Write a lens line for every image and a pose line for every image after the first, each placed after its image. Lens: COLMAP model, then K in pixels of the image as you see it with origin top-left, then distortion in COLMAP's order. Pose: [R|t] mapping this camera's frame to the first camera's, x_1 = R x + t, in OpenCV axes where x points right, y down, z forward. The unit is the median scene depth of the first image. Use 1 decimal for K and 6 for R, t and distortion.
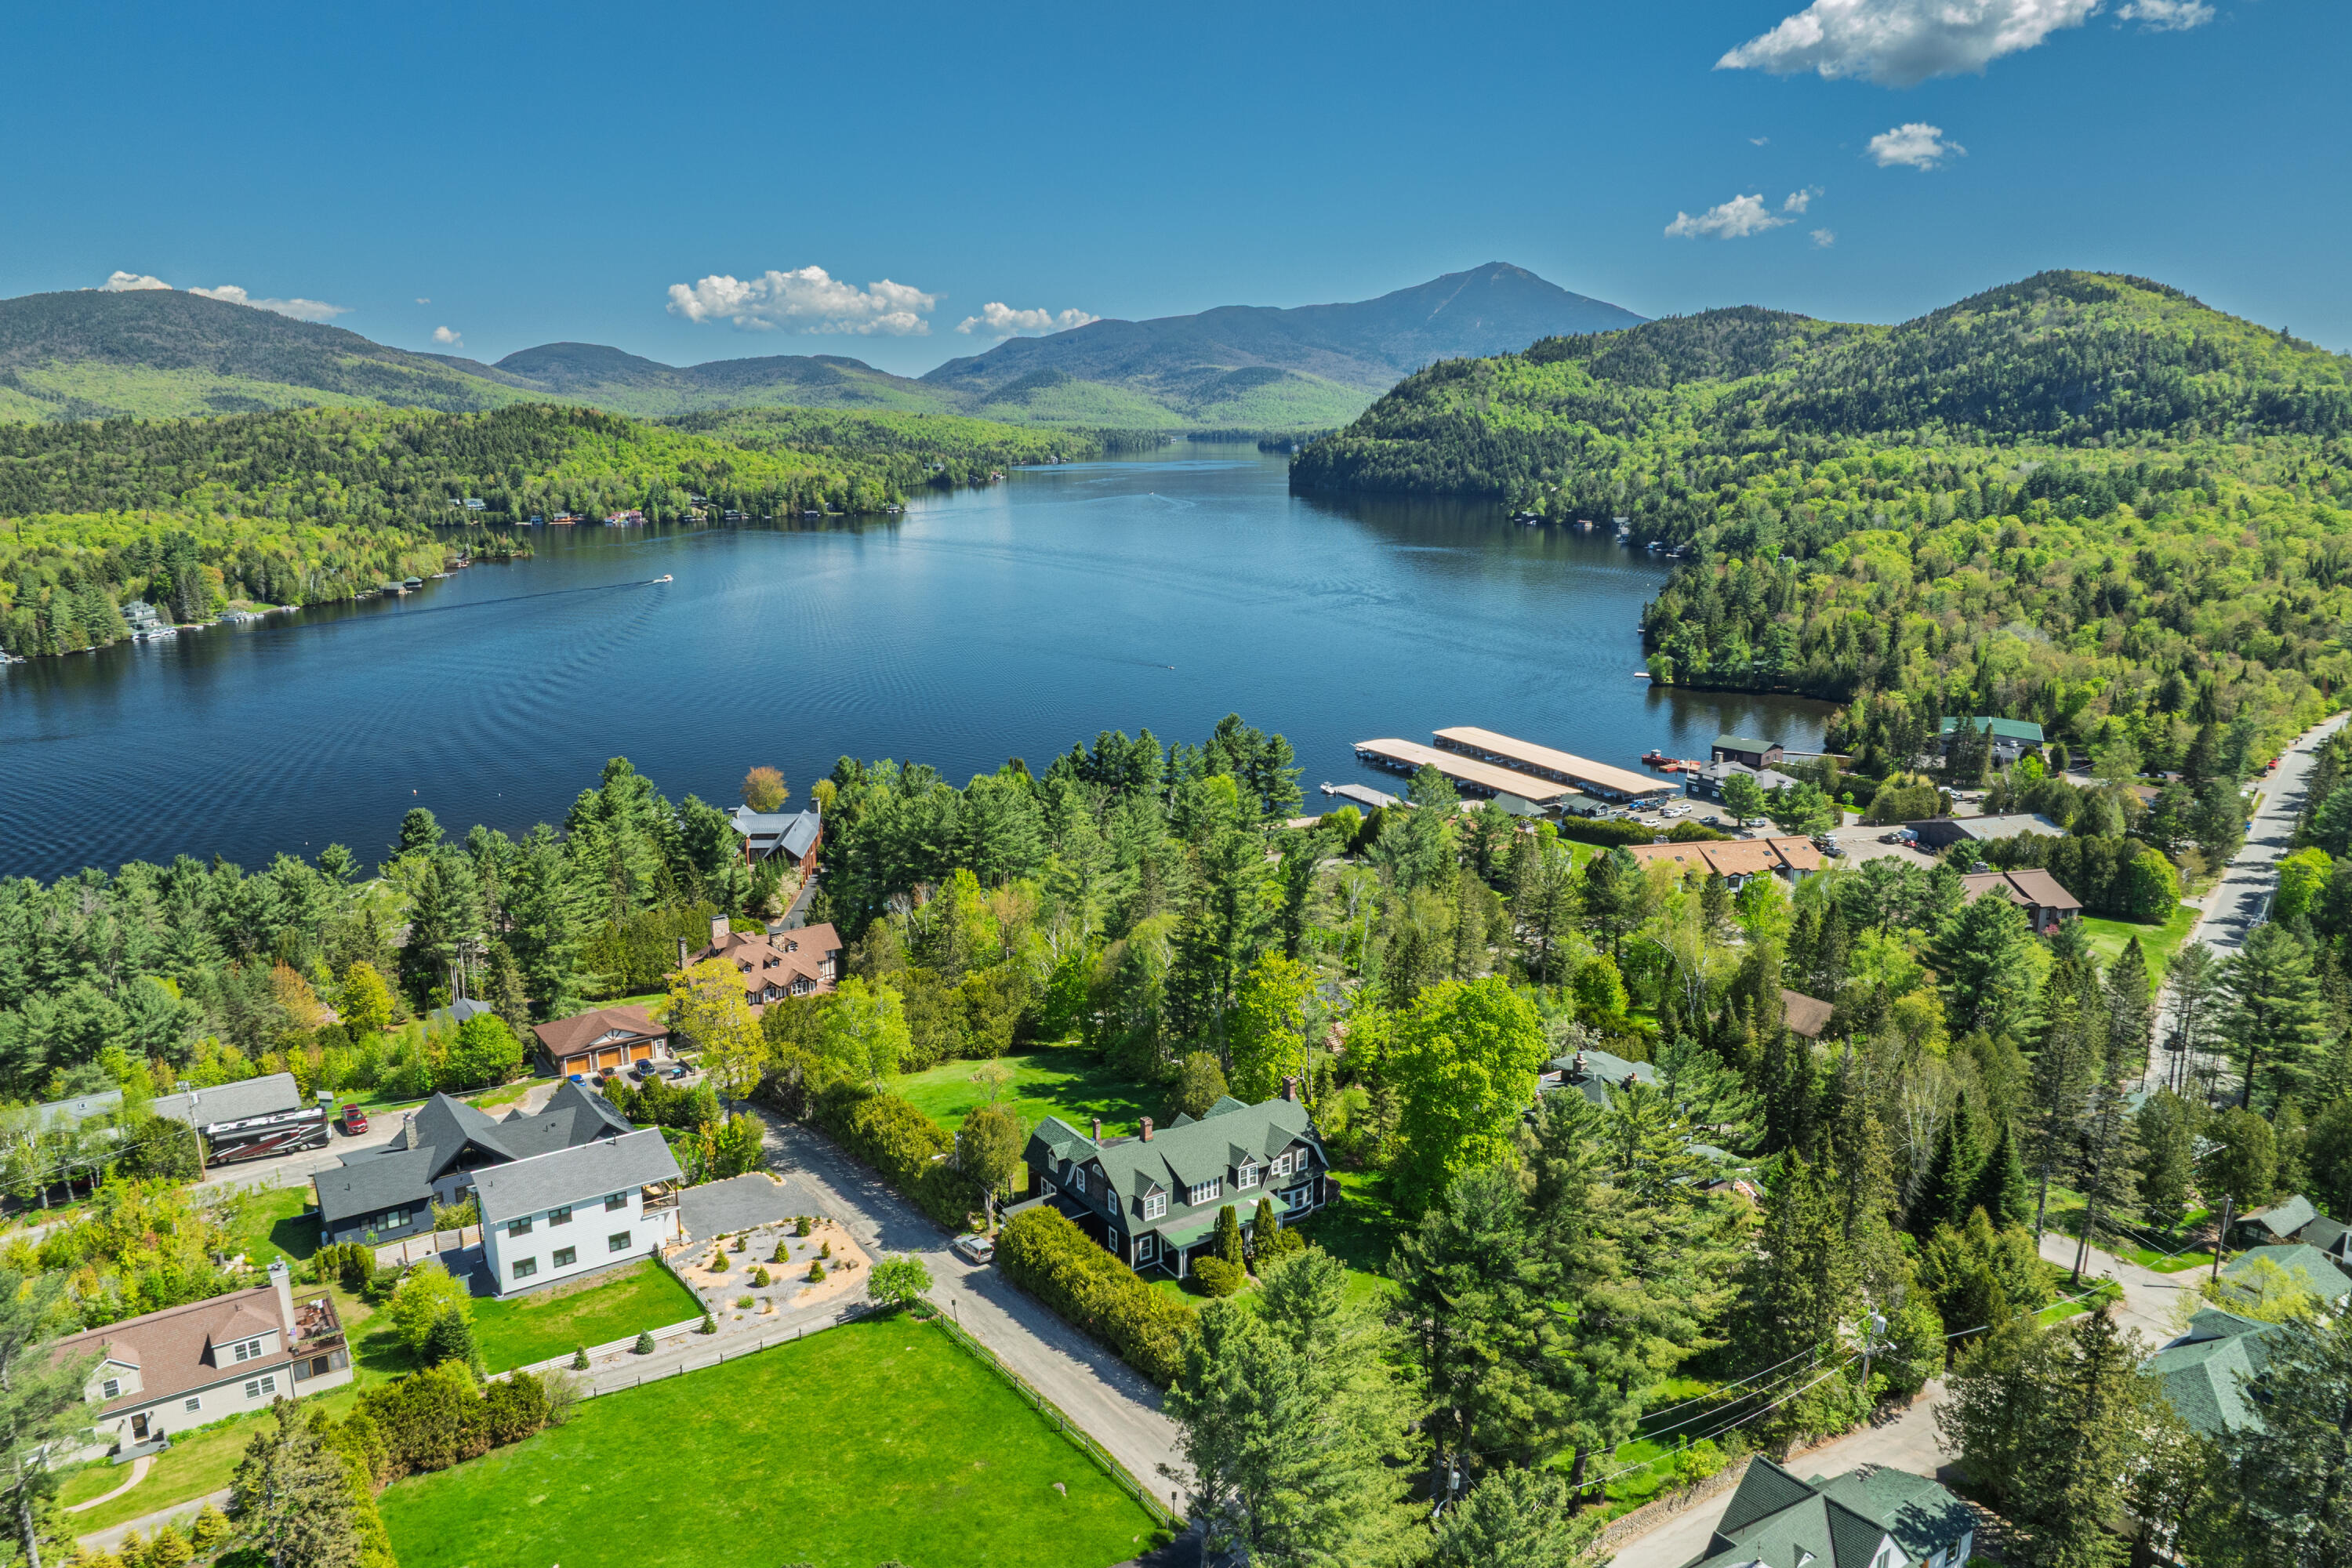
lens RADIAL K [[1660.2, 0, 1176.0], [0, 1660.2, 784.0], [0, 0, 1]] dist [-0.066796, 0.035447]
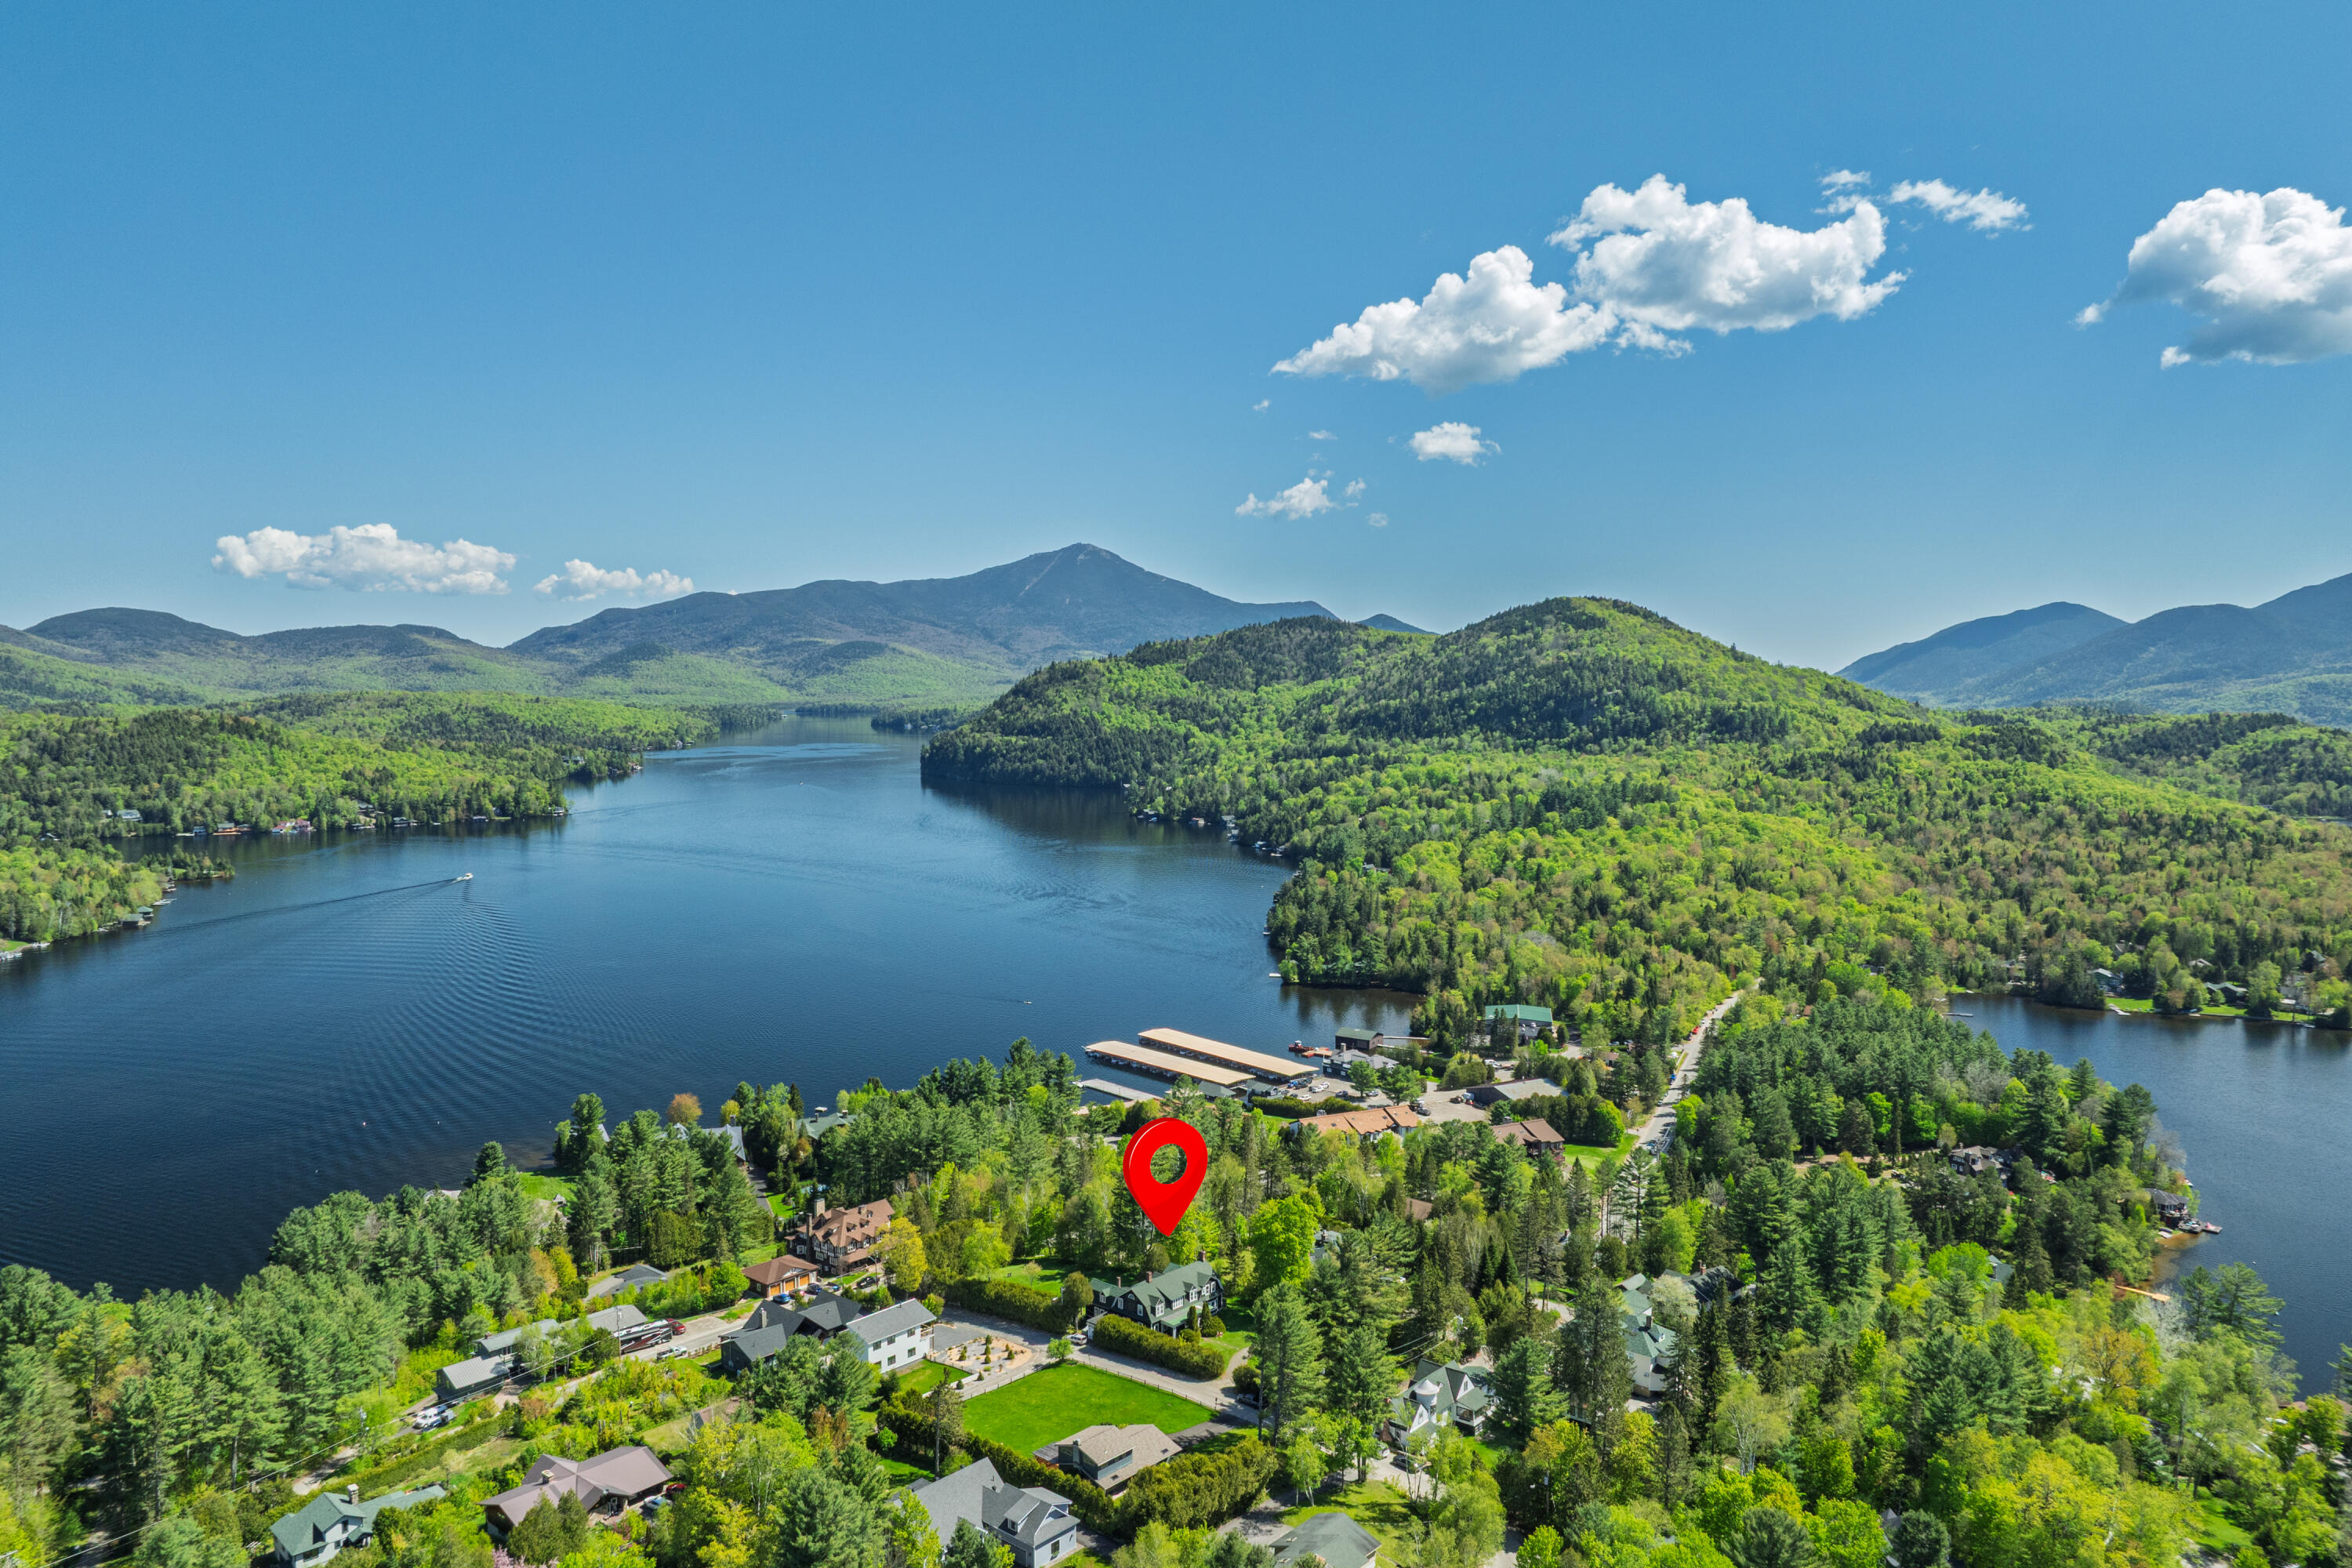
lens RADIAL K [[1634.2, 0, 1176.0], [0, 1634.2, 784.0], [0, 0, 1]] dist [-0.002746, -0.042706]
pose [[0.970421, -0.011473, 0.241147, -0.056580], [0.048730, 0.987619, -0.149108, -0.013195], [-0.236451, 0.156449, 0.958965, -0.137223]]
